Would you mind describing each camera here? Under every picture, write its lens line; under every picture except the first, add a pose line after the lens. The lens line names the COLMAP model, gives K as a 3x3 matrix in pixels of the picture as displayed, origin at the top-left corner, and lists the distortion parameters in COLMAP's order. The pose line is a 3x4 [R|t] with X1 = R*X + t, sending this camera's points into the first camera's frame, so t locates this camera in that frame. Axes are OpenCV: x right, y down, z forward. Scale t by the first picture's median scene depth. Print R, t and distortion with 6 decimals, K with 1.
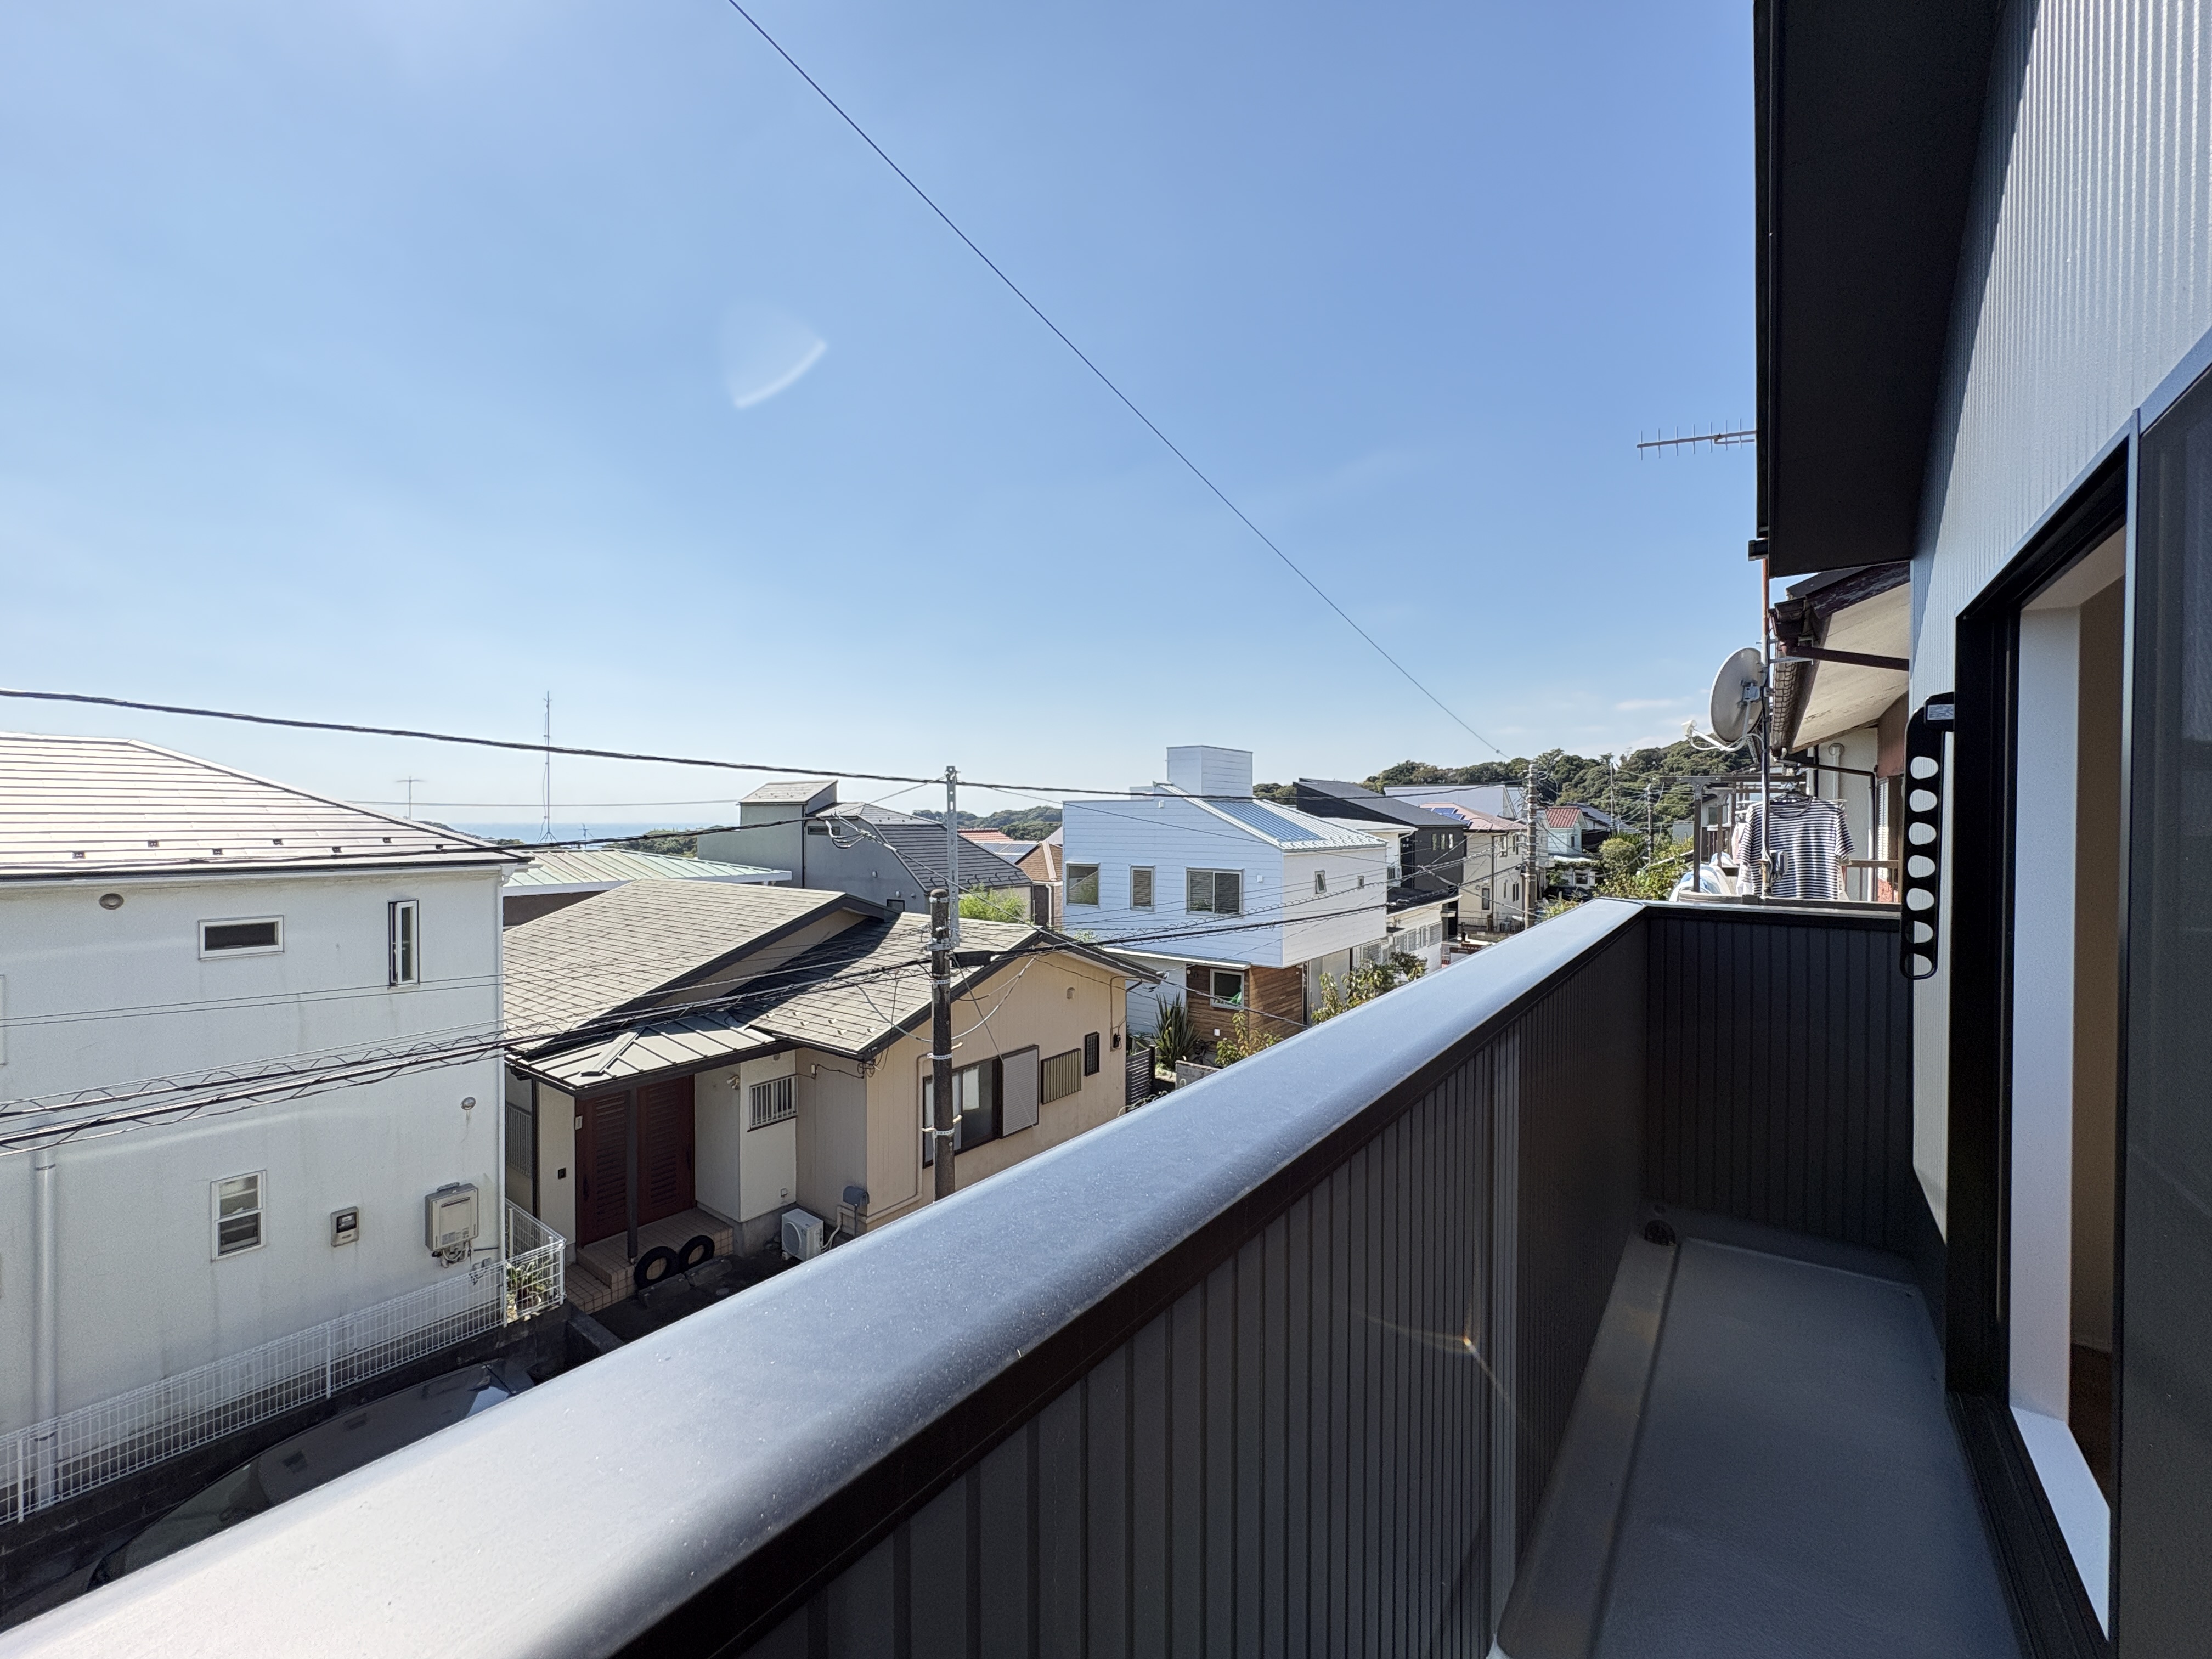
lens RADIAL K [[885.5, 0, 1106.0], [0, 885.5, 829.5], [0, 0, 1]] dist [0.002657, -0.000251]
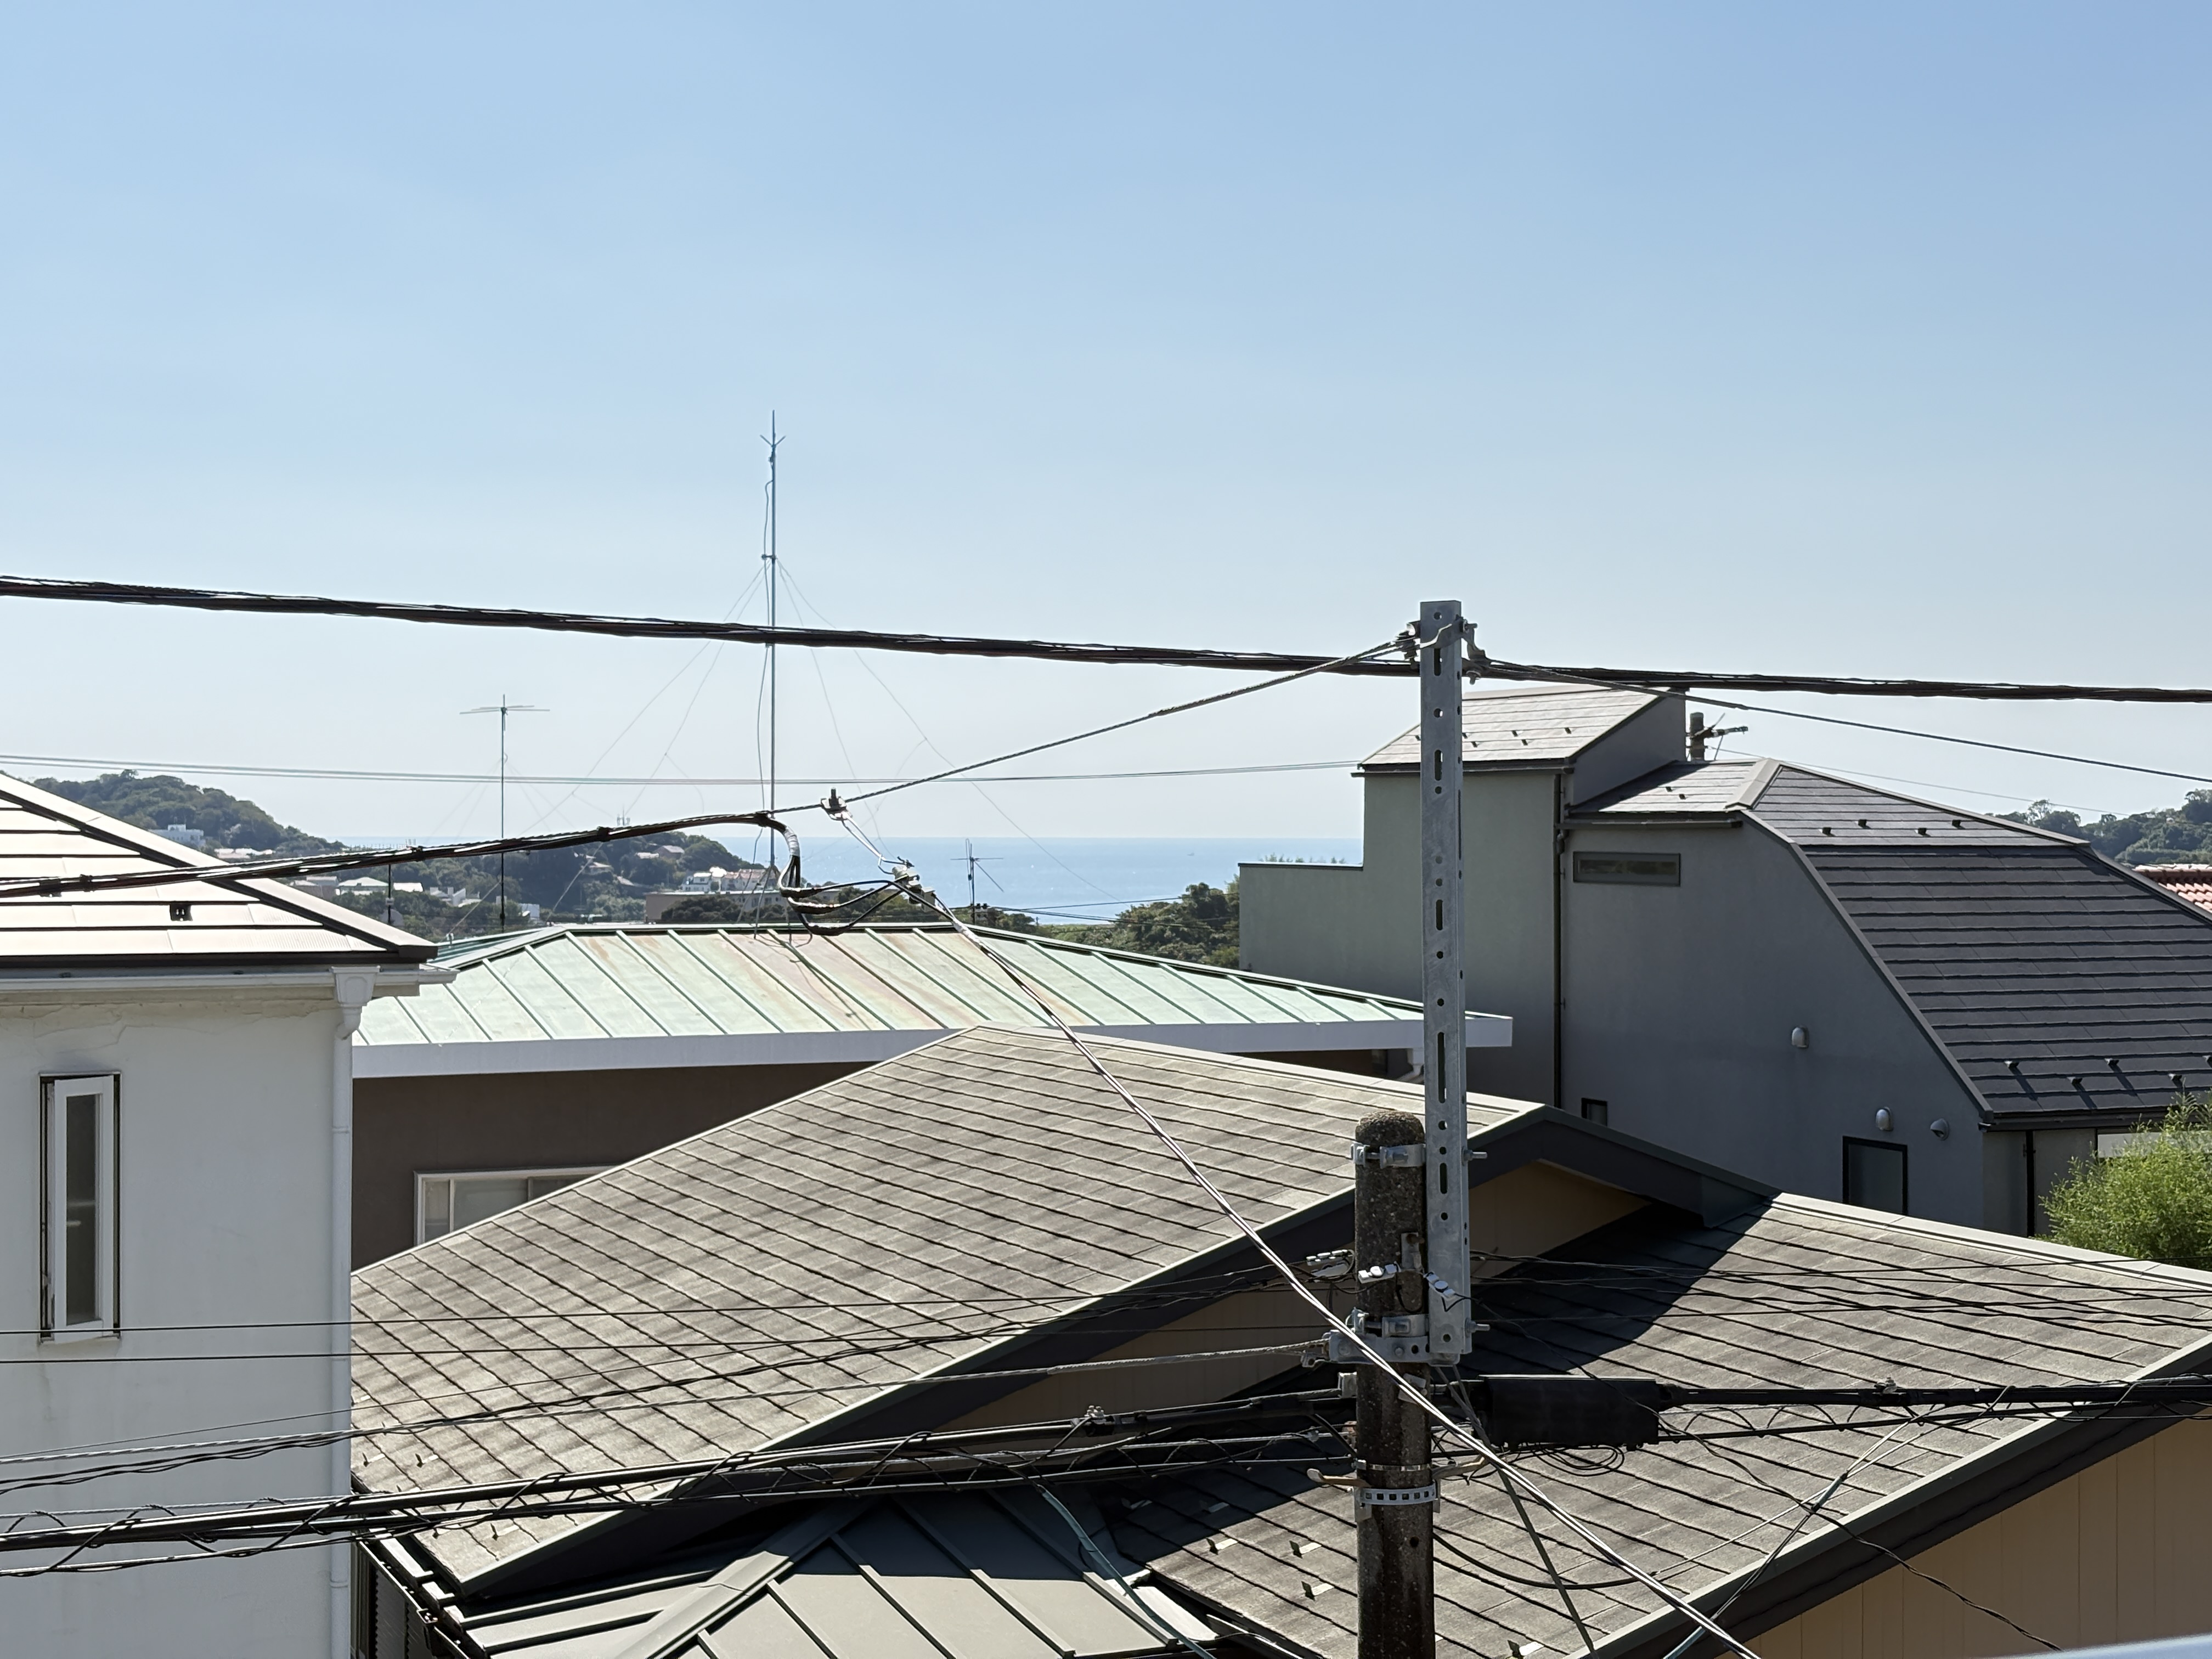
lens RADIAL K [[3316.3, 0, 1106.0], [0, 3316.3, 829.5], [0, 0, 1]] dist [0.105995, -0.057522]
pose [[0.858305, 0.000331, -0.513140, 0.123276], [-0.005960, 0.999939, -0.009324, -0.000171], [0.513106, 0.011061, 0.858254, 0.109020]]
